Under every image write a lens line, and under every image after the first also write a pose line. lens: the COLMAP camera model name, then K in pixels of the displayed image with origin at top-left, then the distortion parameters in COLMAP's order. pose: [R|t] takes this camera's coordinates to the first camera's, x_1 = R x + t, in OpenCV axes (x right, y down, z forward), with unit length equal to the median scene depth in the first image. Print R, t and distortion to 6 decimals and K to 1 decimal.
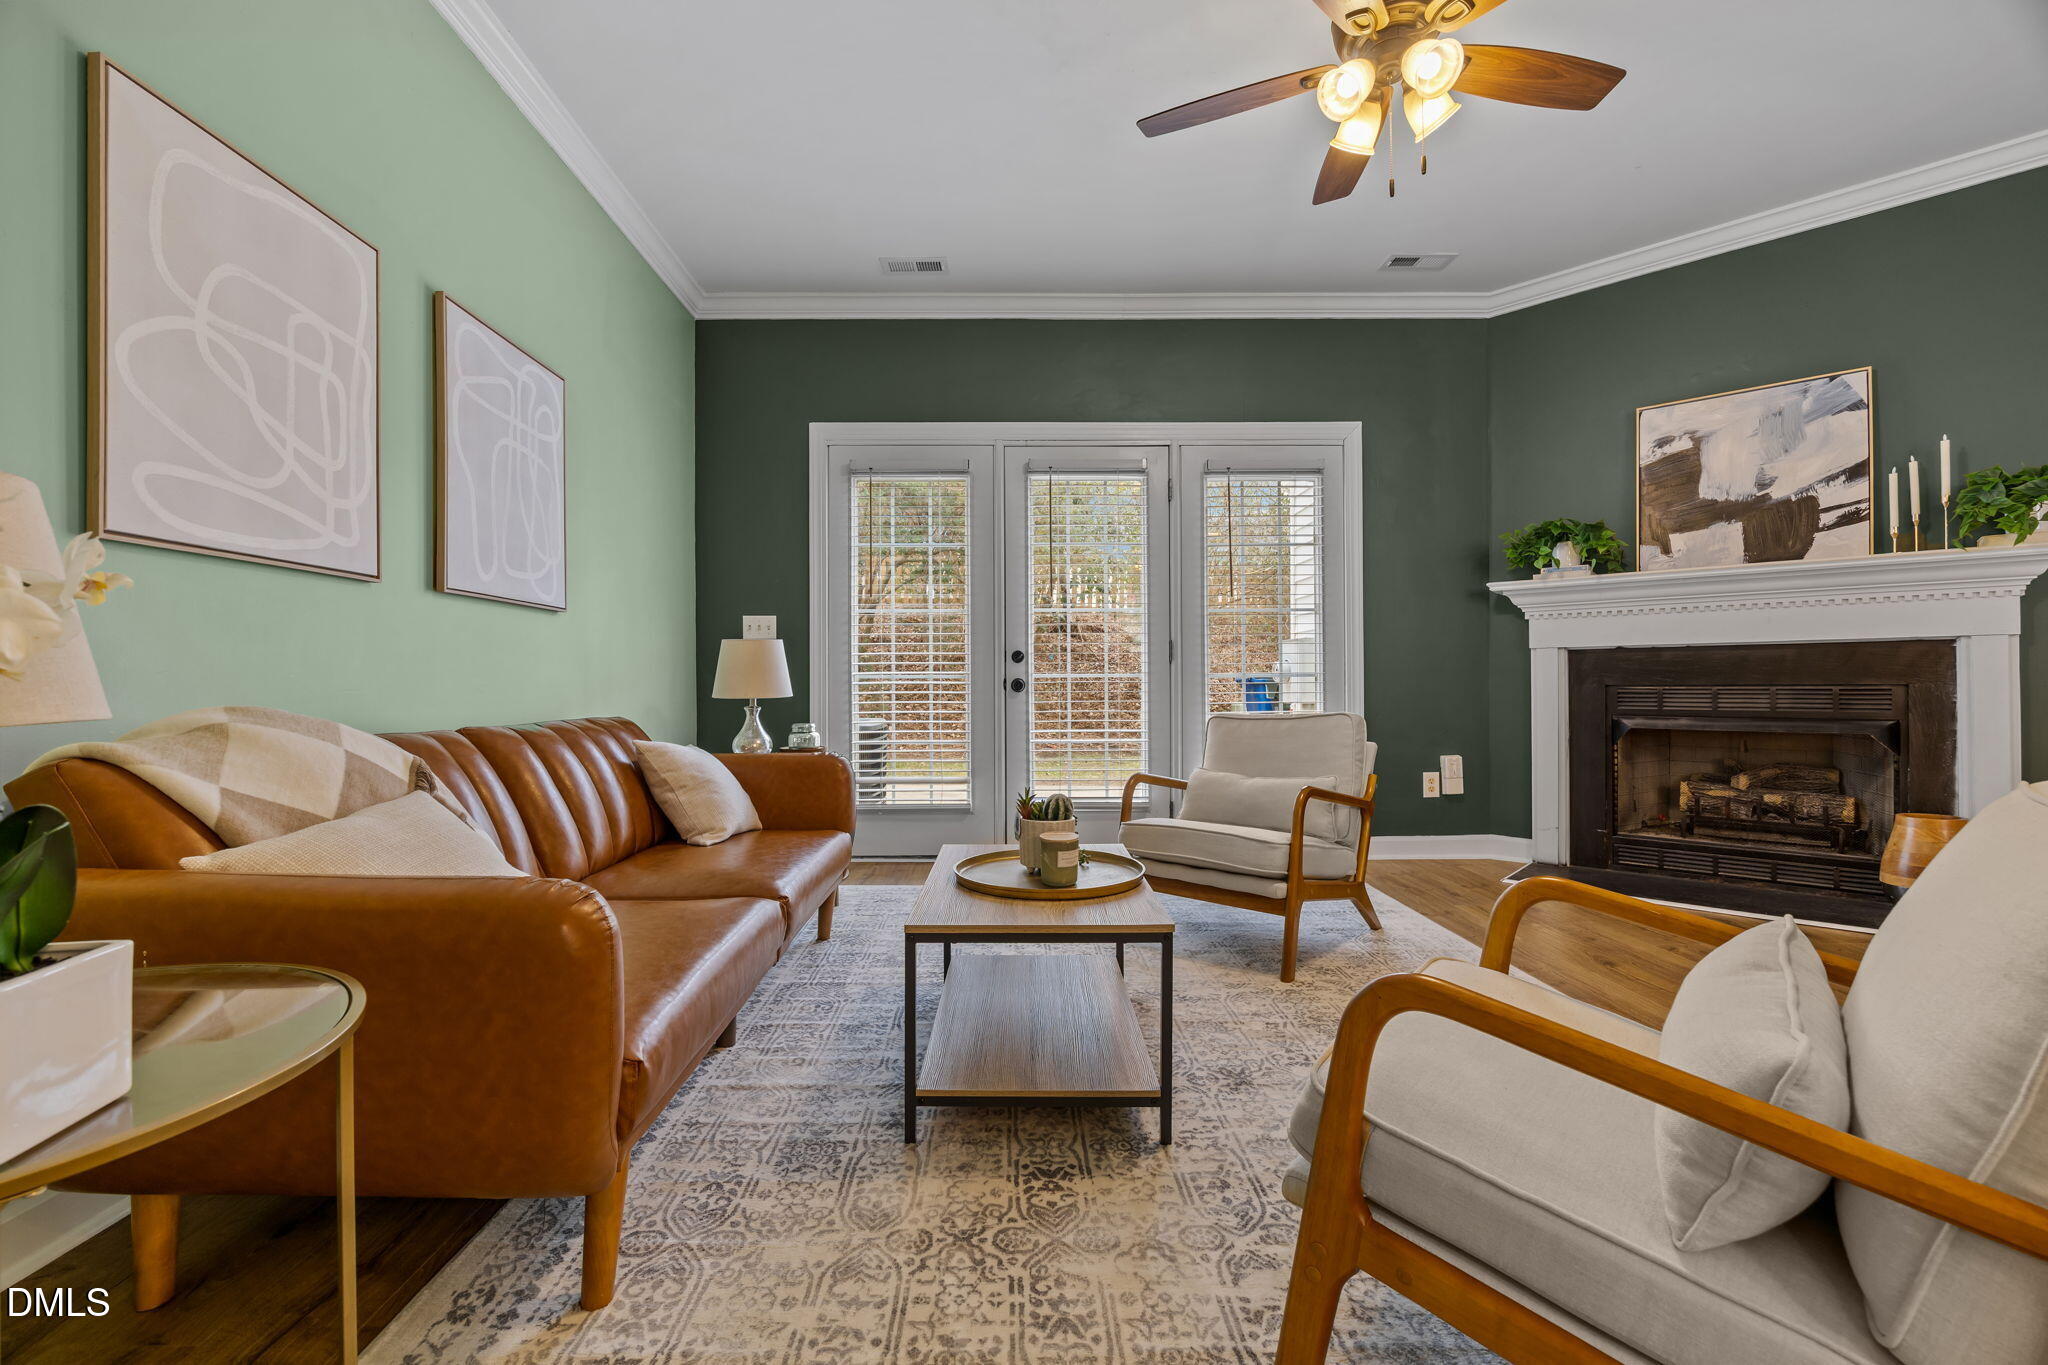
lens RADIAL K [[819.7, 0, 1024.0], [0, 819.7, 682.5], [0, 0, 1]] dist [-0.019327, -0.000150]
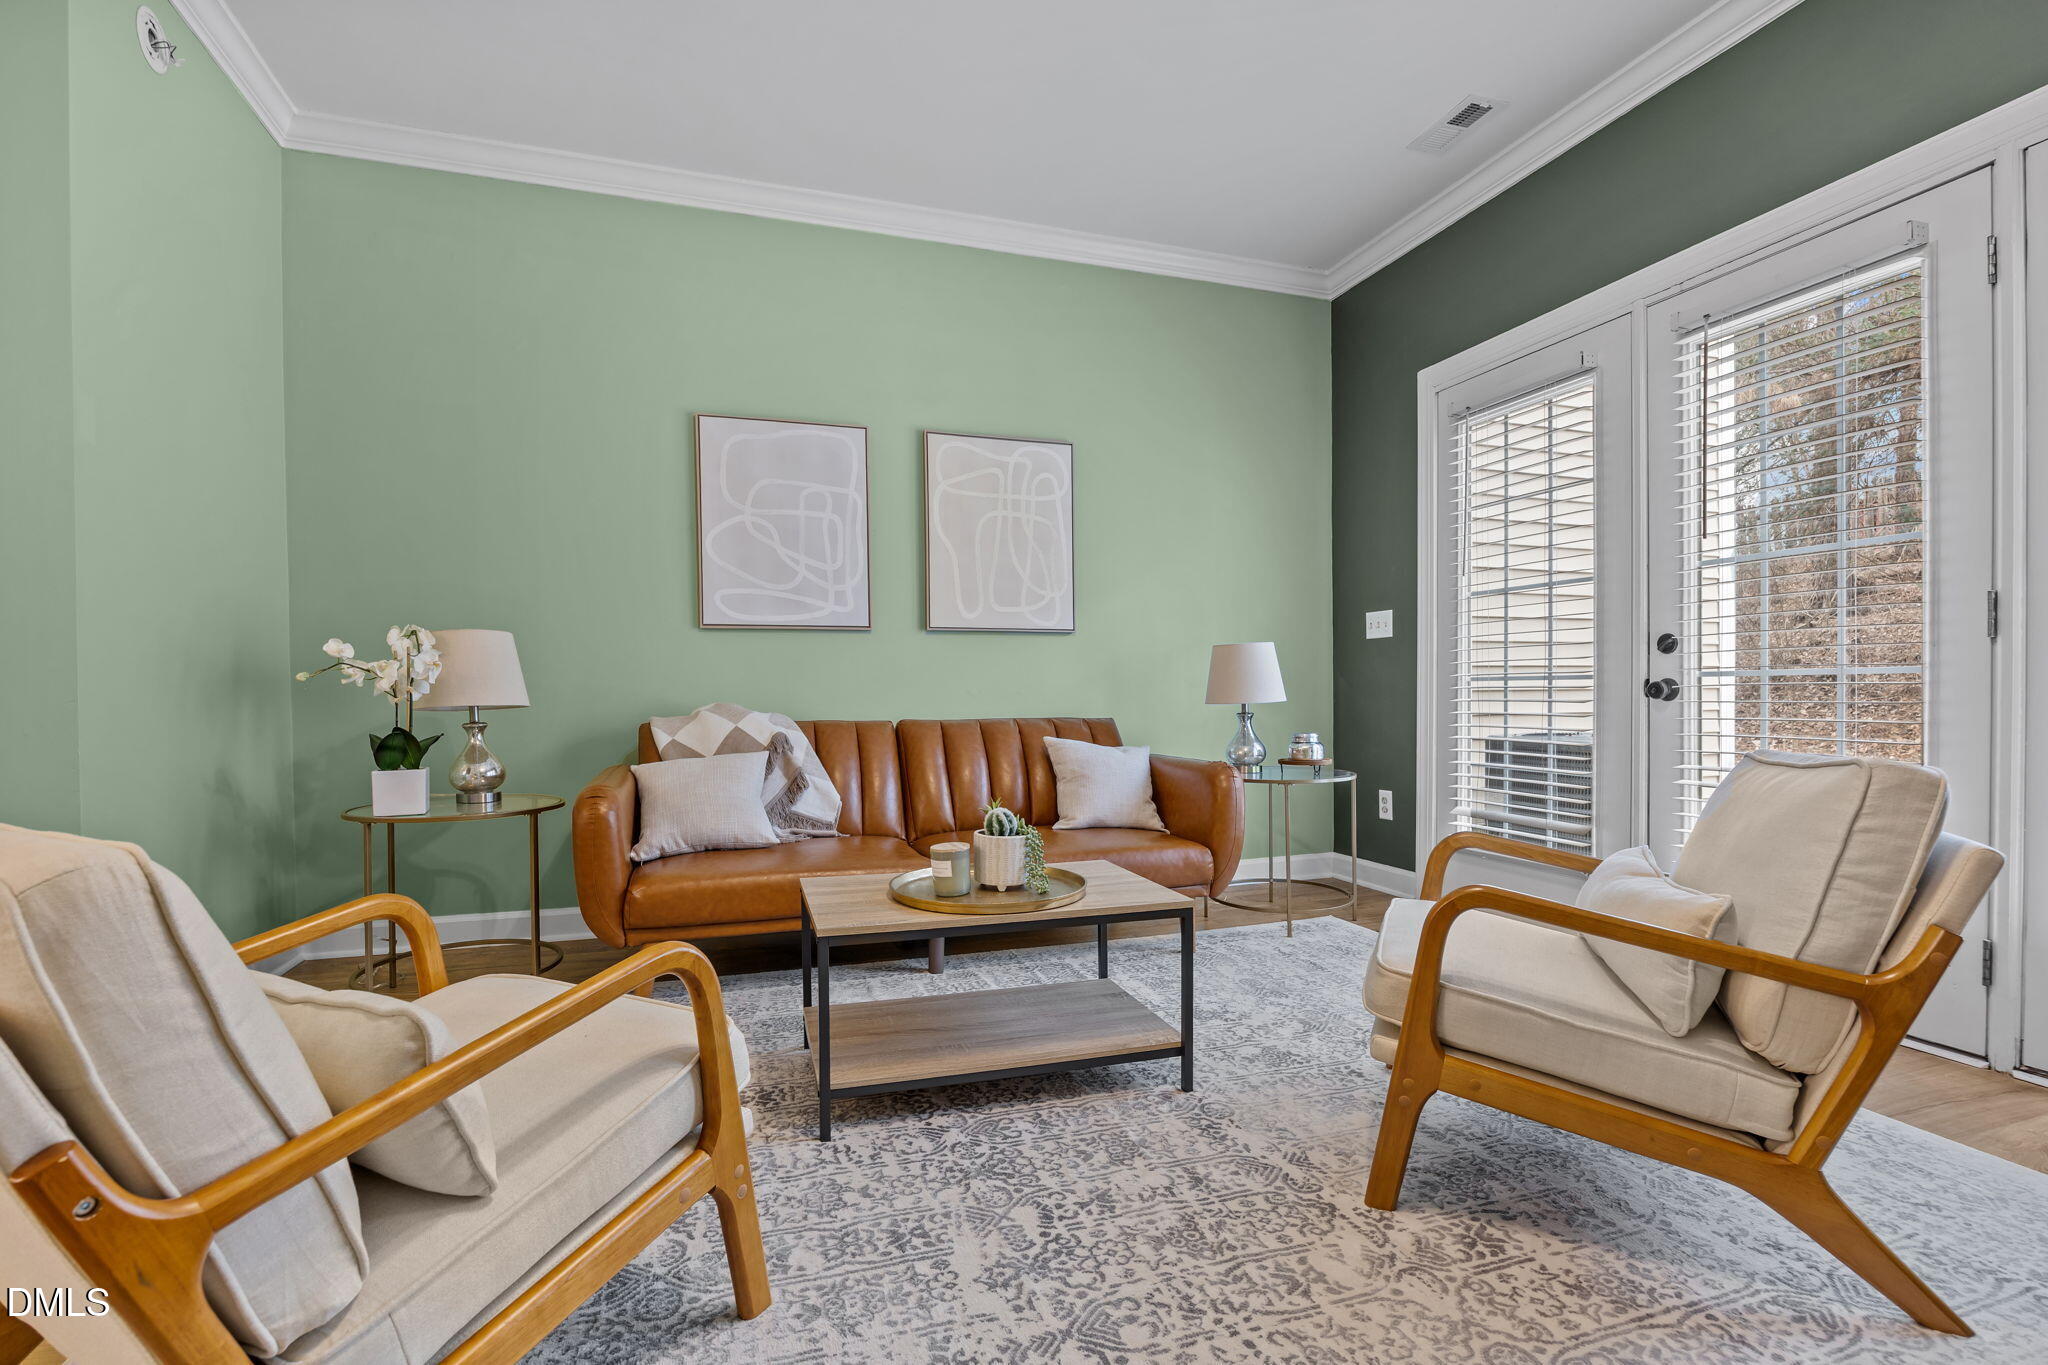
lens RADIAL K [[911.3, 0, 1021.4], [0, 911.3, 713.5], [0, 0, 1]] dist [-0.011882, -0.000308]
pose [[0.305693, 0.022820, -0.951857, 1.119450], [0.006740, 0.999636, 0.026130, 0.000299], [0.952106, -0.014403, 0.305428, 0.753499]]
